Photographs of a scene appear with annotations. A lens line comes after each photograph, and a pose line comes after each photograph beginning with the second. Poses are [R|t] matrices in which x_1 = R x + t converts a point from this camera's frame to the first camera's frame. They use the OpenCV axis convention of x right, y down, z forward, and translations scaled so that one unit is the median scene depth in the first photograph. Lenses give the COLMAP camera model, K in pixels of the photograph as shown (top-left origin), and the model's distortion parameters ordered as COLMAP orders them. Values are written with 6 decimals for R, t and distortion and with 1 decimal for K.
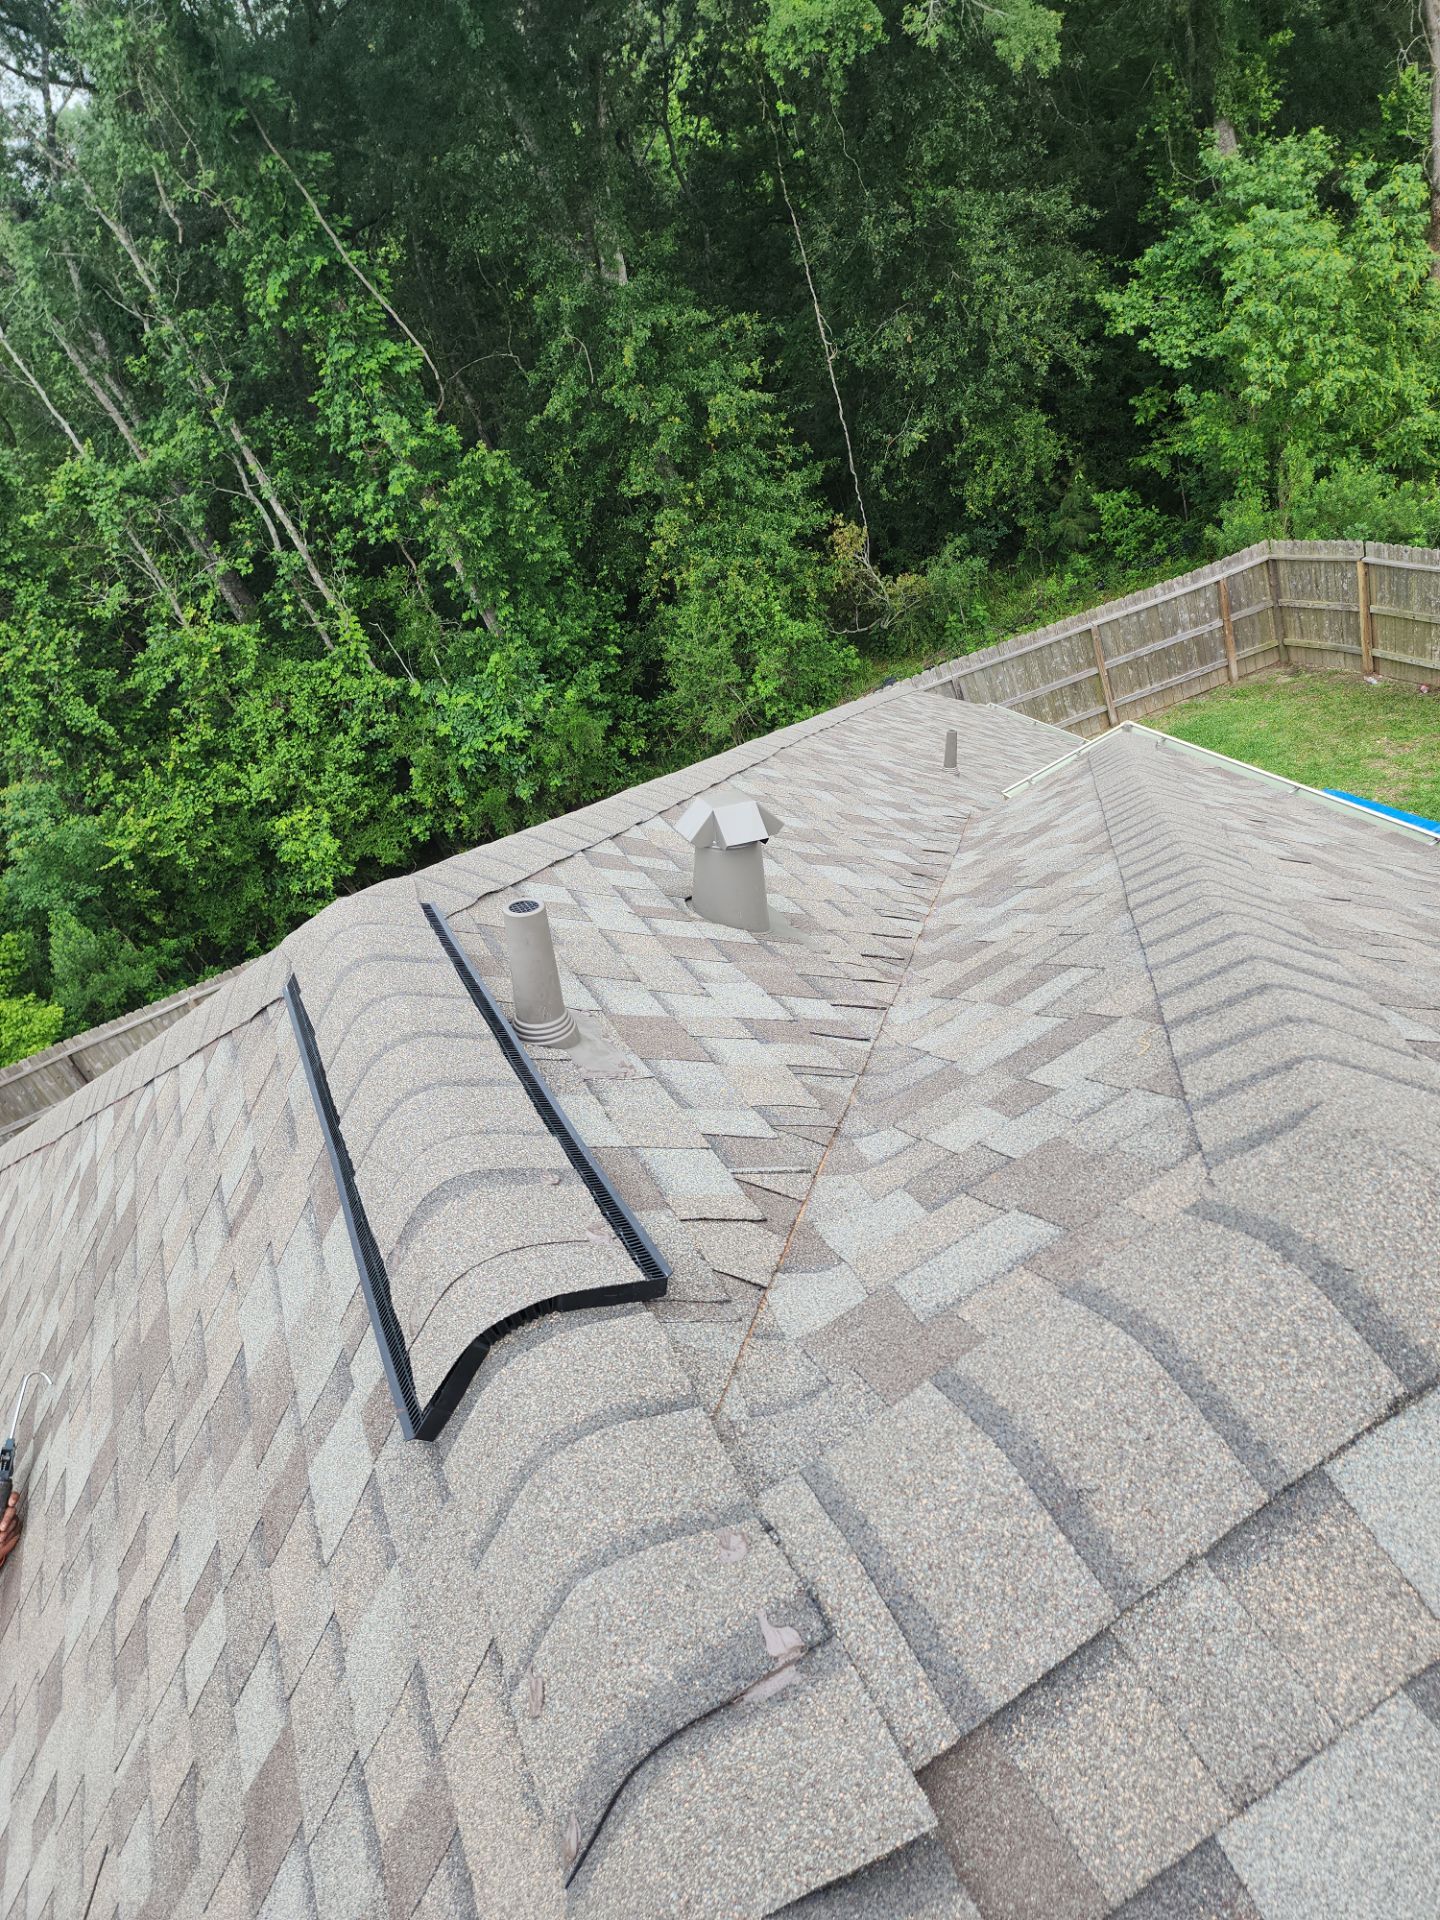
lens RADIAL K [[1252.5, 0, 716.8], [0, 1252.5, 972.6], [0, 0, 1]] dist [0.070625, -0.058225]
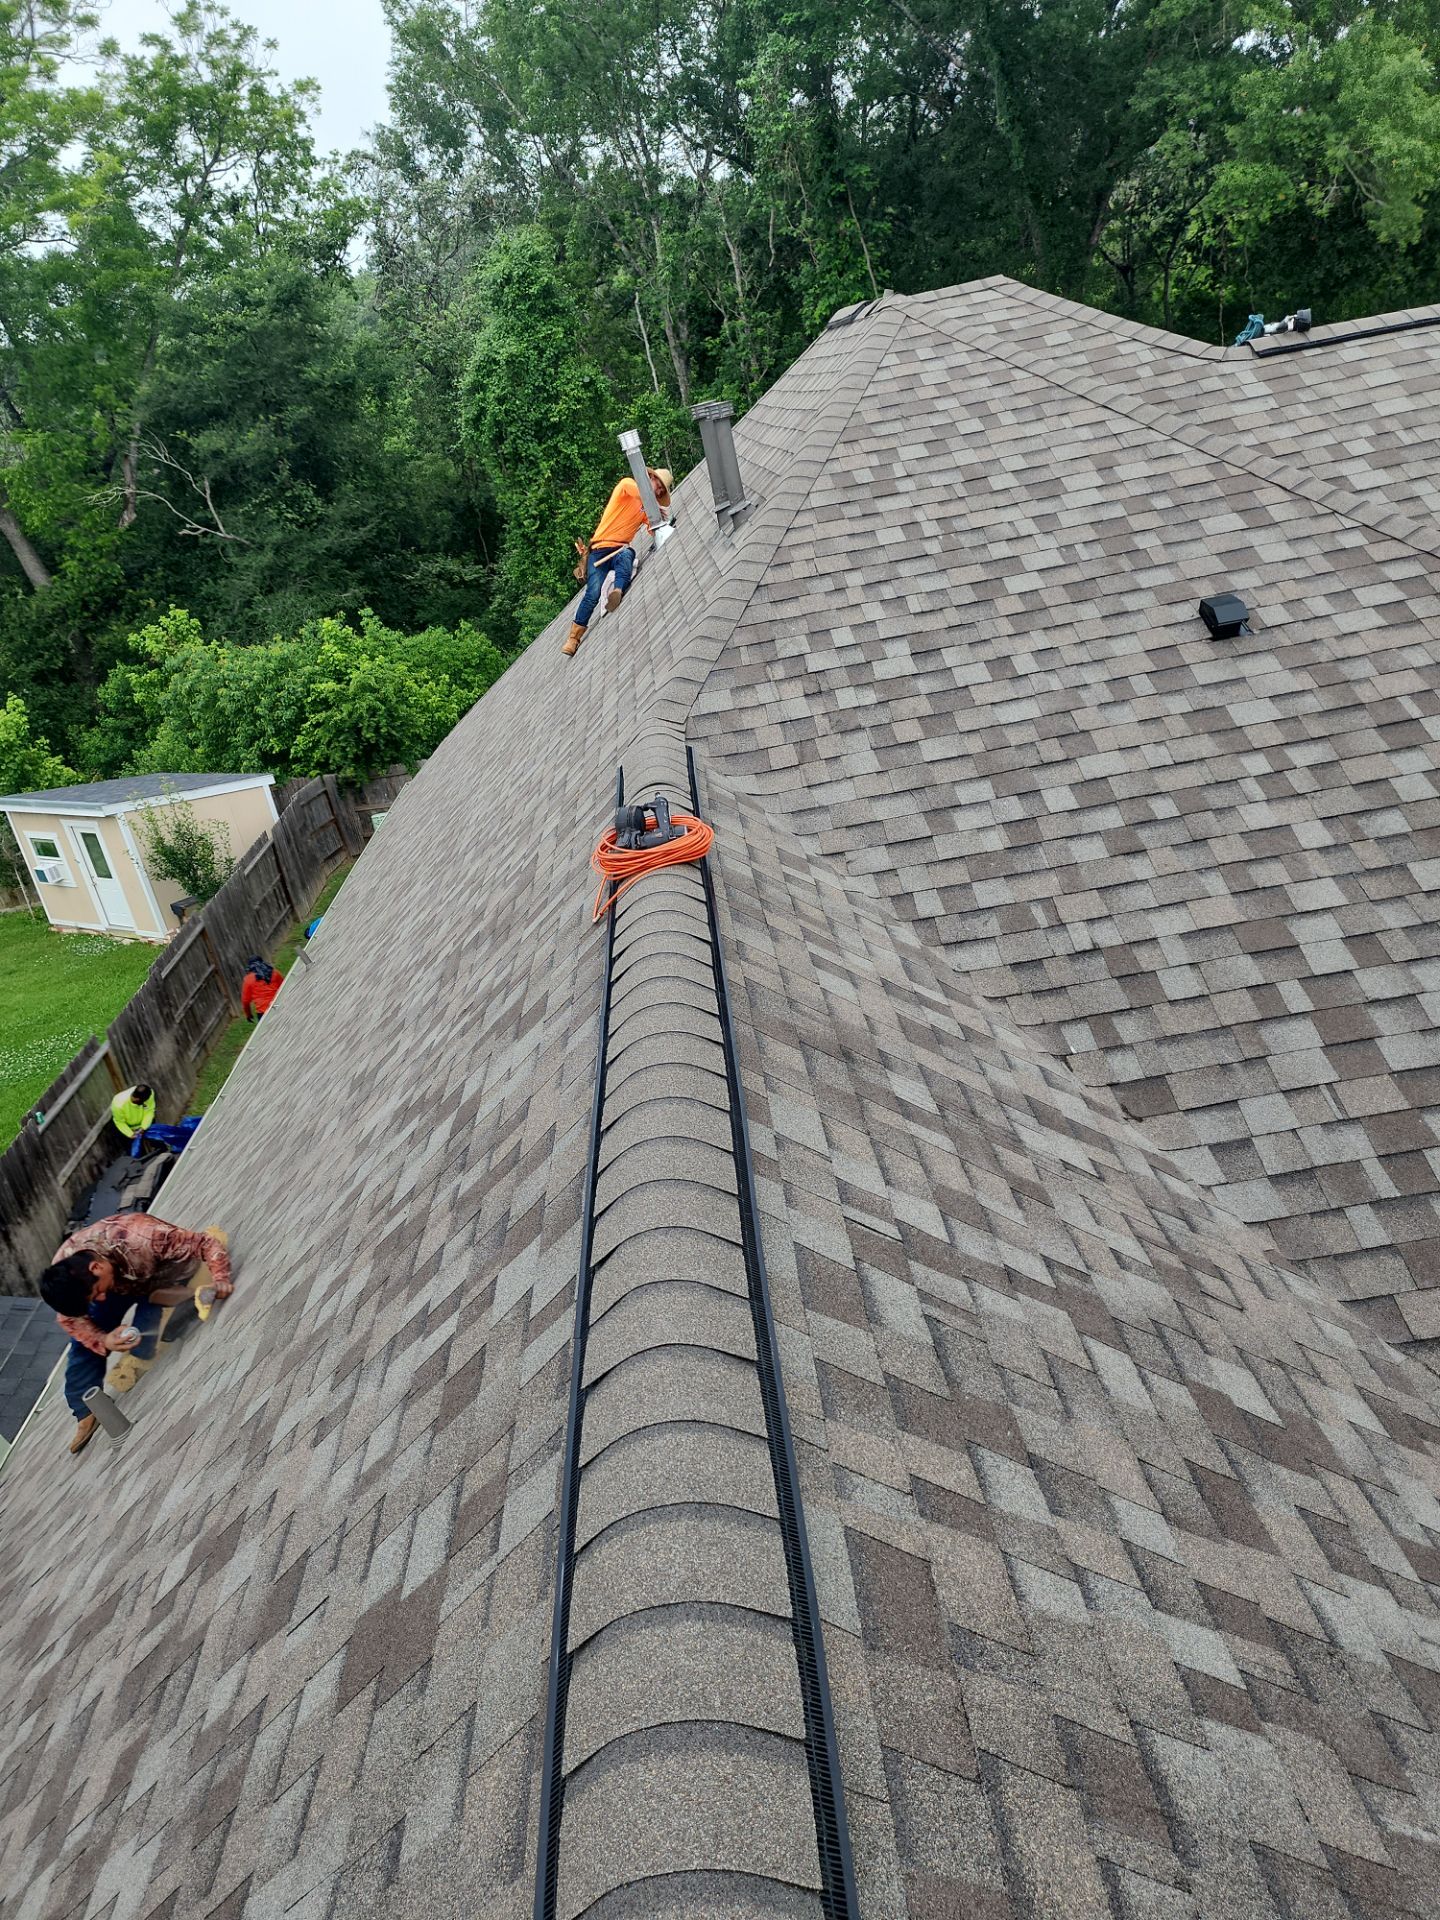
lens RADIAL K [[1252.5, 0, 713.0], [0, 1252.5, 947.9], [0, 0, 1]] dist [0.070625, -0.058225]
pose [[0.919778, 0.309825, -0.240869, 0.088531], [-0.329701, 0.942960, -0.046078, 0.207601], [0.212854, 0.121796, 0.969463, -0.264511]]
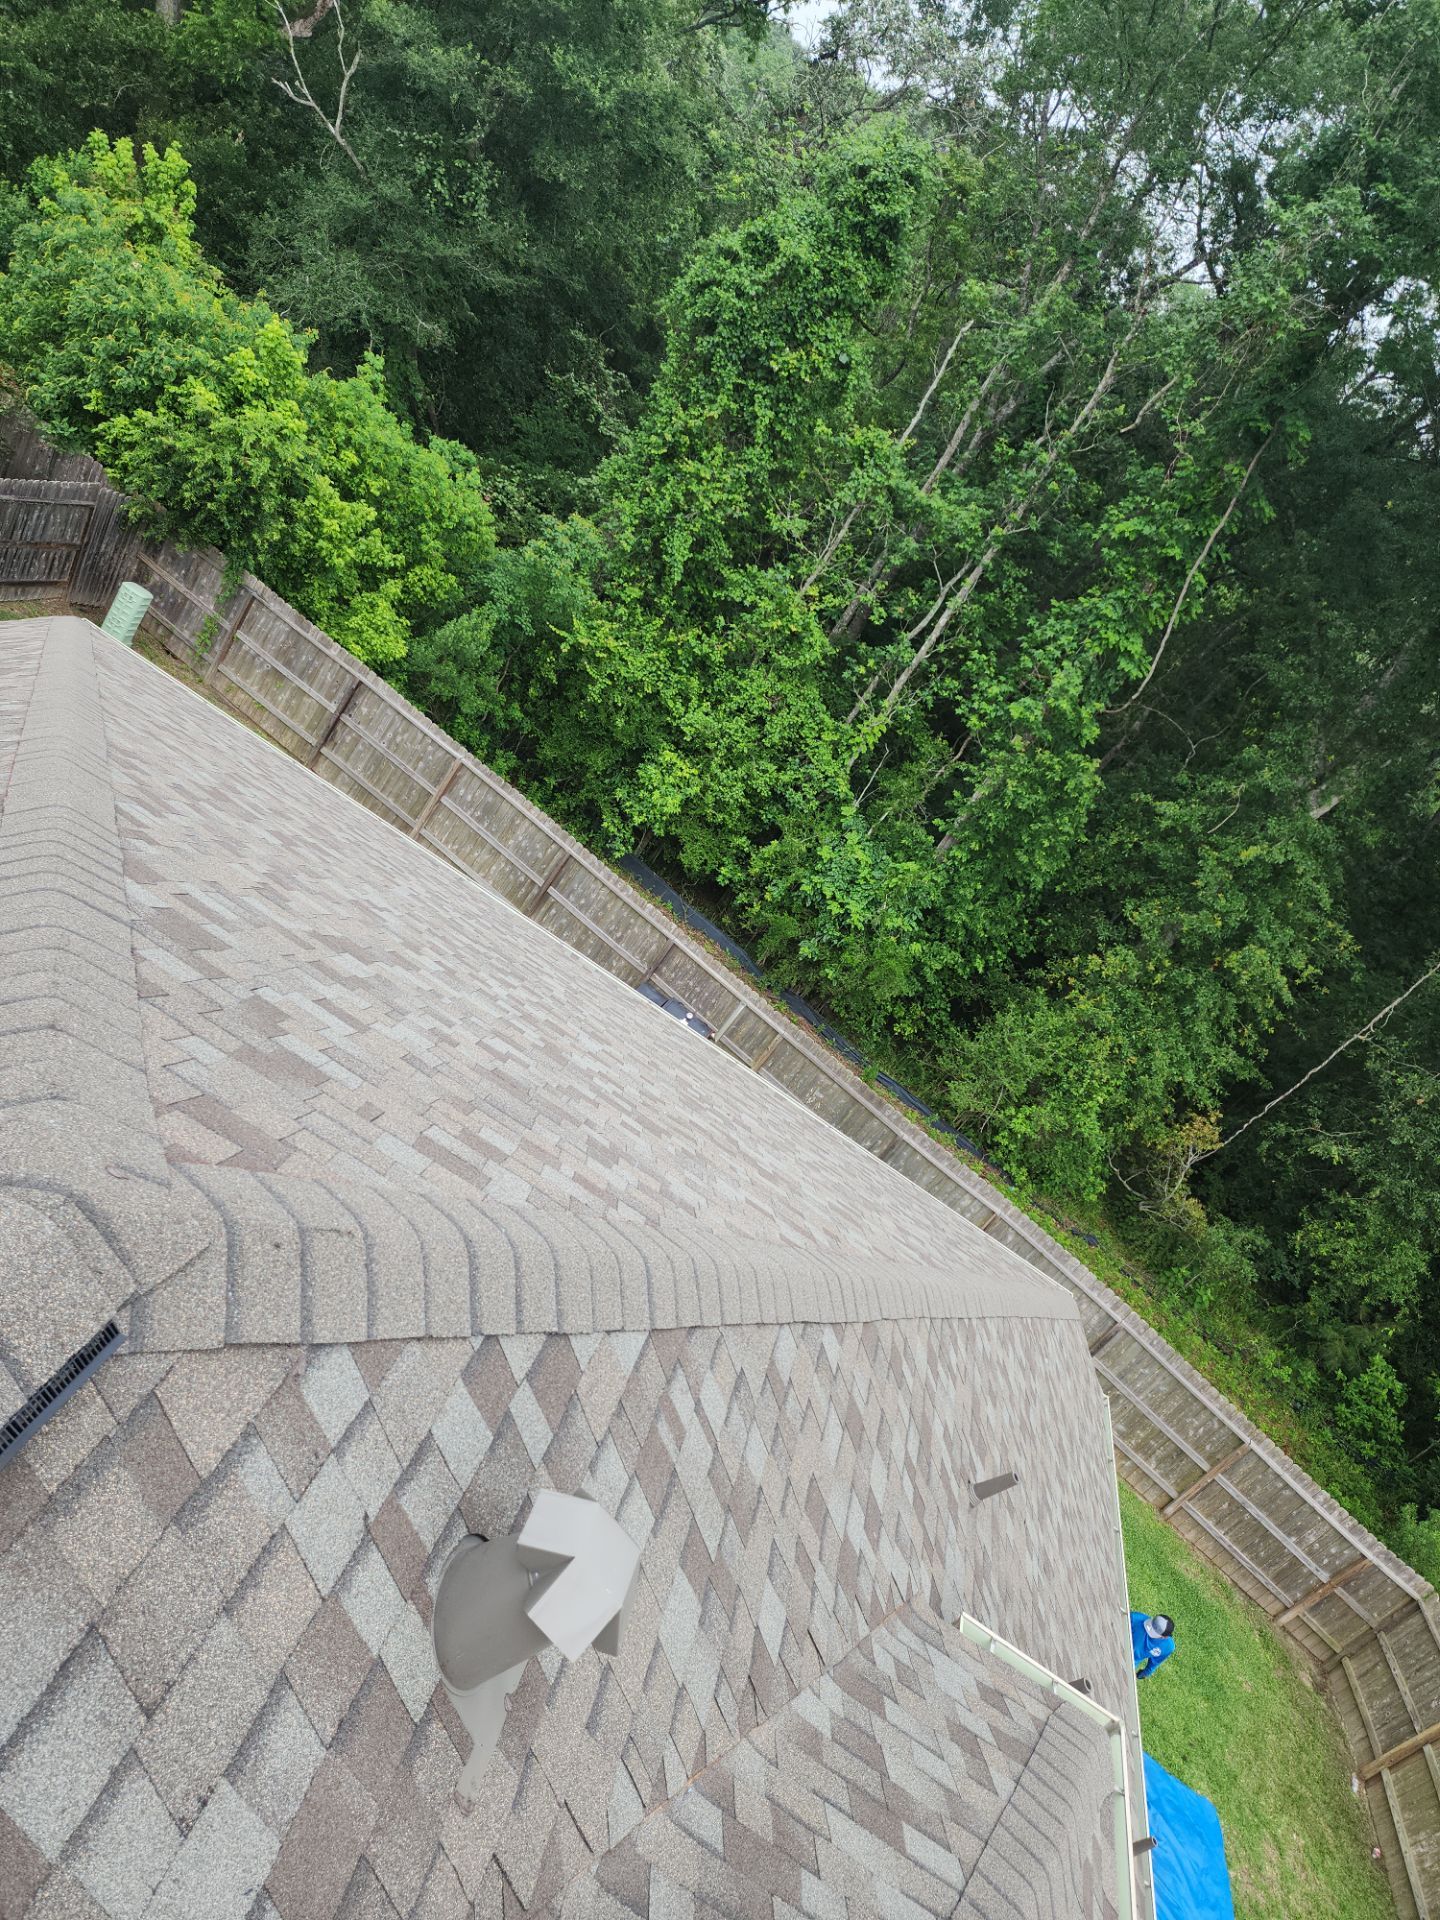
lens RADIAL K [[1252.5, 0, 719.9], [0, 1252.5, 980.6], [0, 0, 1]] dist [0.070625, -0.058225]
pose [[0.442324, 0.884033, -0.151113, -0.015342], [-0.896322, 0.441552, -0.040487, -0.034799], [0.030933, 0.153354, 0.987687, 0.037432]]
